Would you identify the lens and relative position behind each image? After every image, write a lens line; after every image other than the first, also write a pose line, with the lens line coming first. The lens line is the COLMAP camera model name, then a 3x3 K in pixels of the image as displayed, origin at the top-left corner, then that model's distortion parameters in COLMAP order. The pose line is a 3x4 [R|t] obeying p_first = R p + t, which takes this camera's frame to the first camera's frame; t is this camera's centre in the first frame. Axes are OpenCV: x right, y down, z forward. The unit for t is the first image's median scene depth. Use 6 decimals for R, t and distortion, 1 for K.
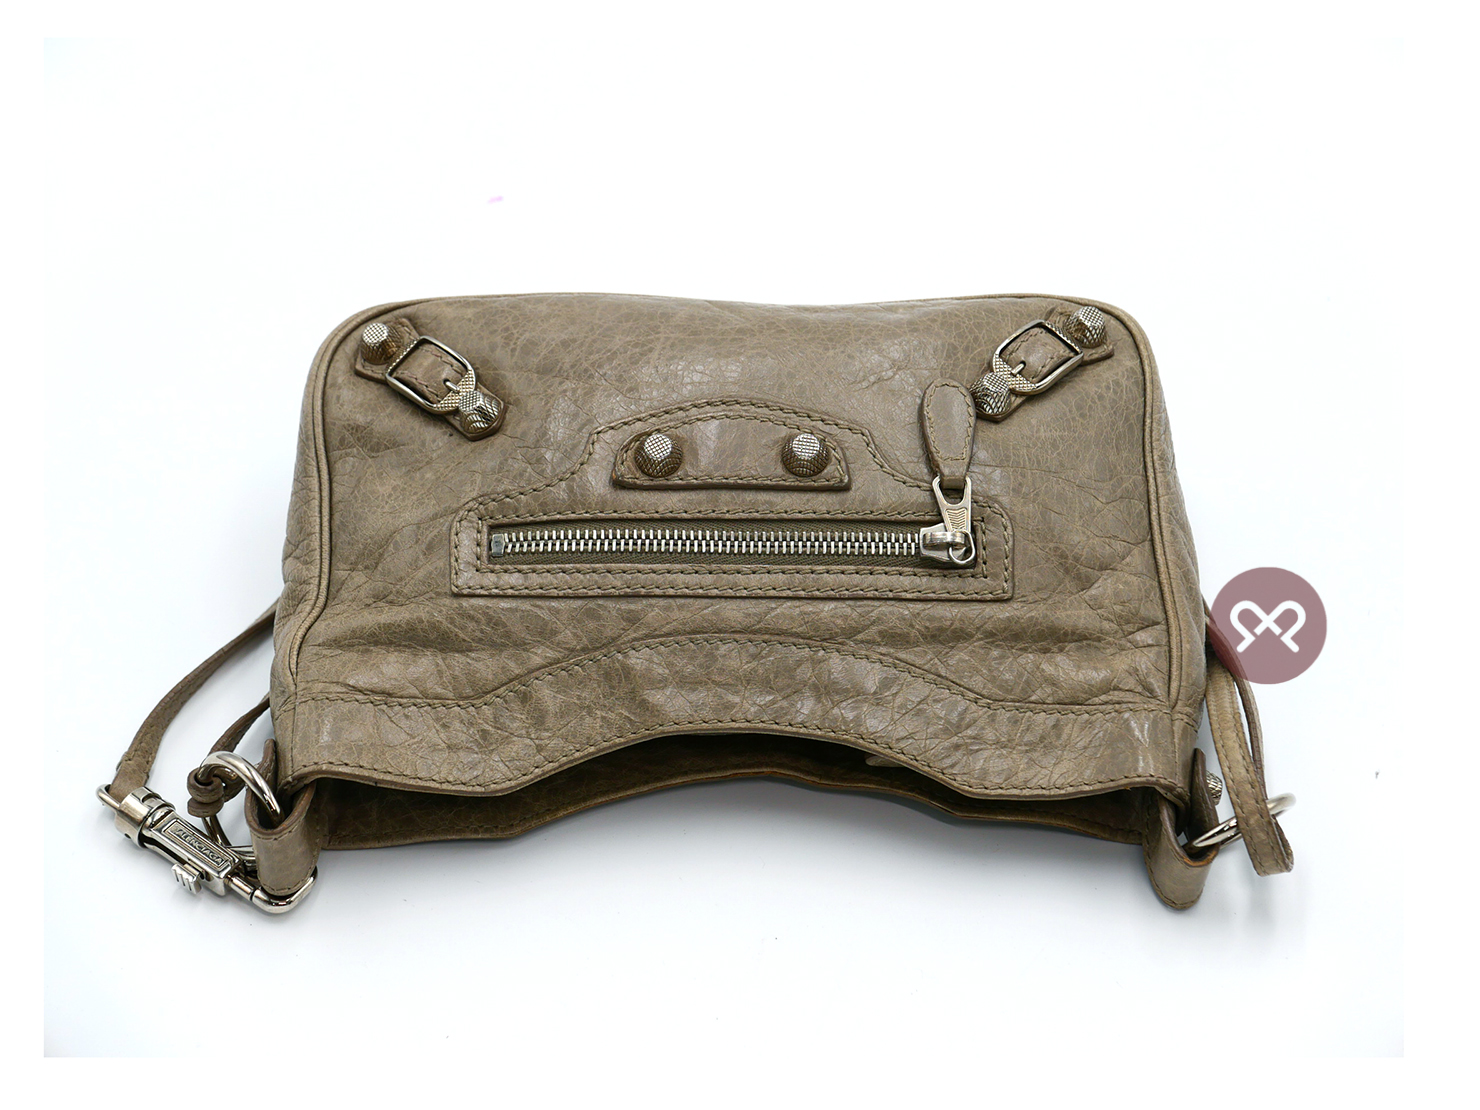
lens RADIAL K [[3245.0, 0, 742.1], [0, 3245.0, 550.1], [0, 0, 1]] dist [-0.215425, 0.000000]
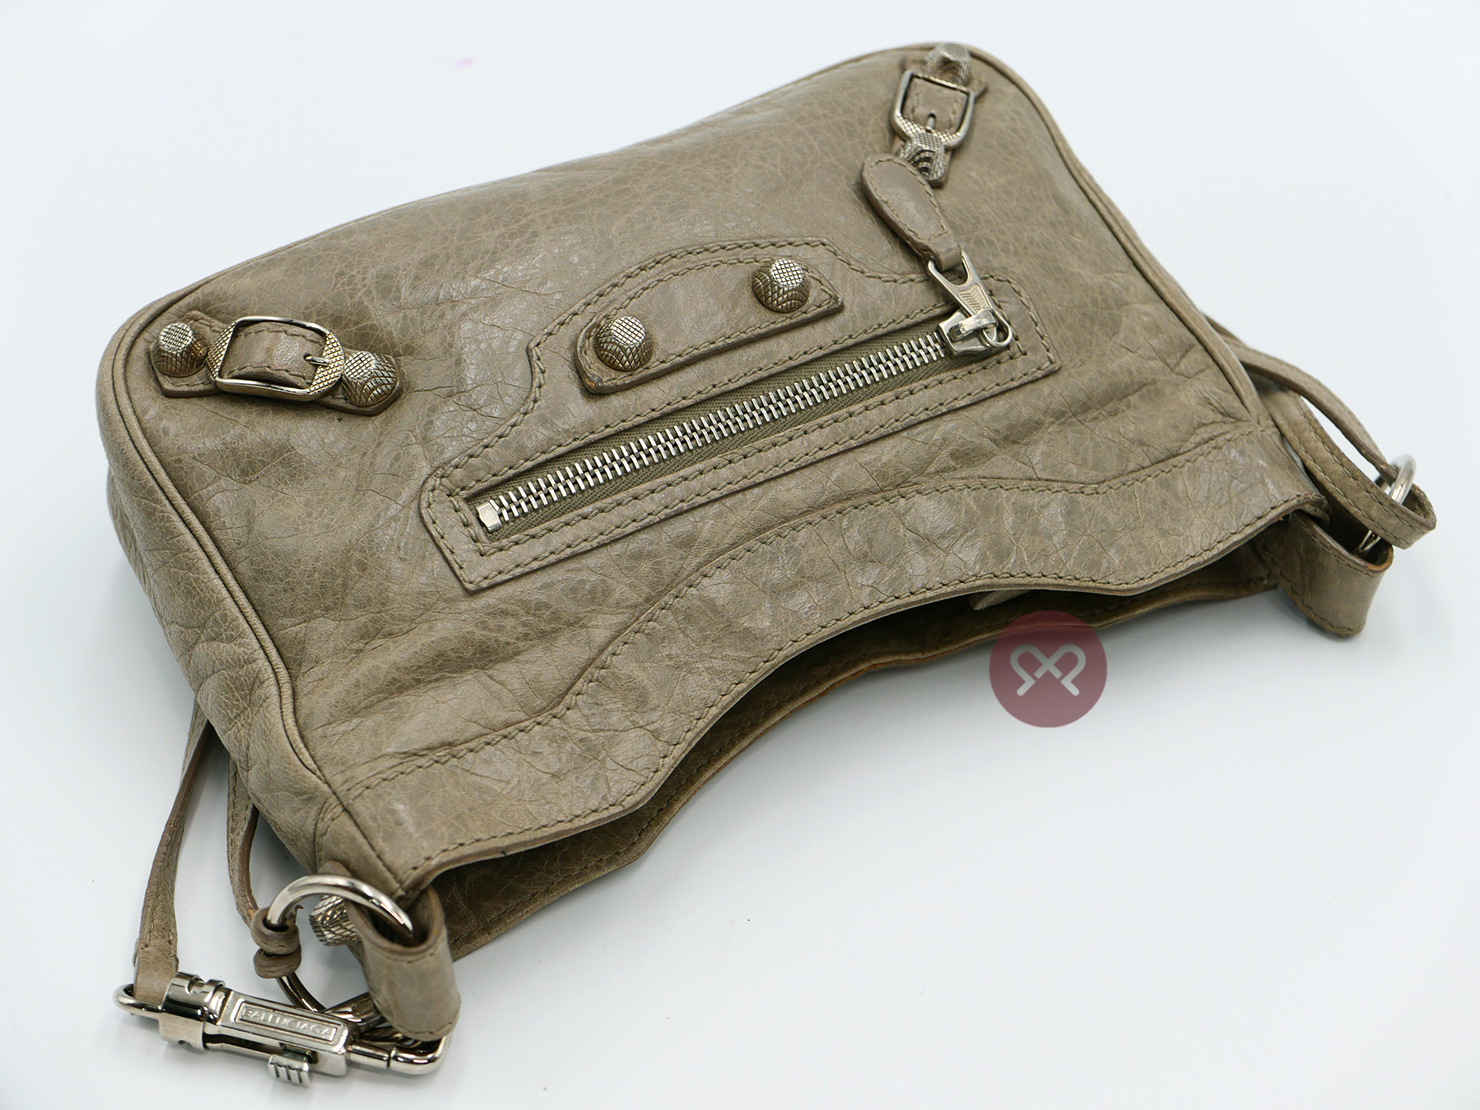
lens RADIAL K [[3059.8, 0, 740.8], [0, 3059.8, 561.5], [0, 0, 1]] dist [-0.328204, 0.000000]
pose [[0.835929, -0.340458, 0.430478, -0.344799], [0.346212, 0.935708, 0.067740, -0.020354], [-0.425864, 0.092410, 0.900055, 0.321918]]
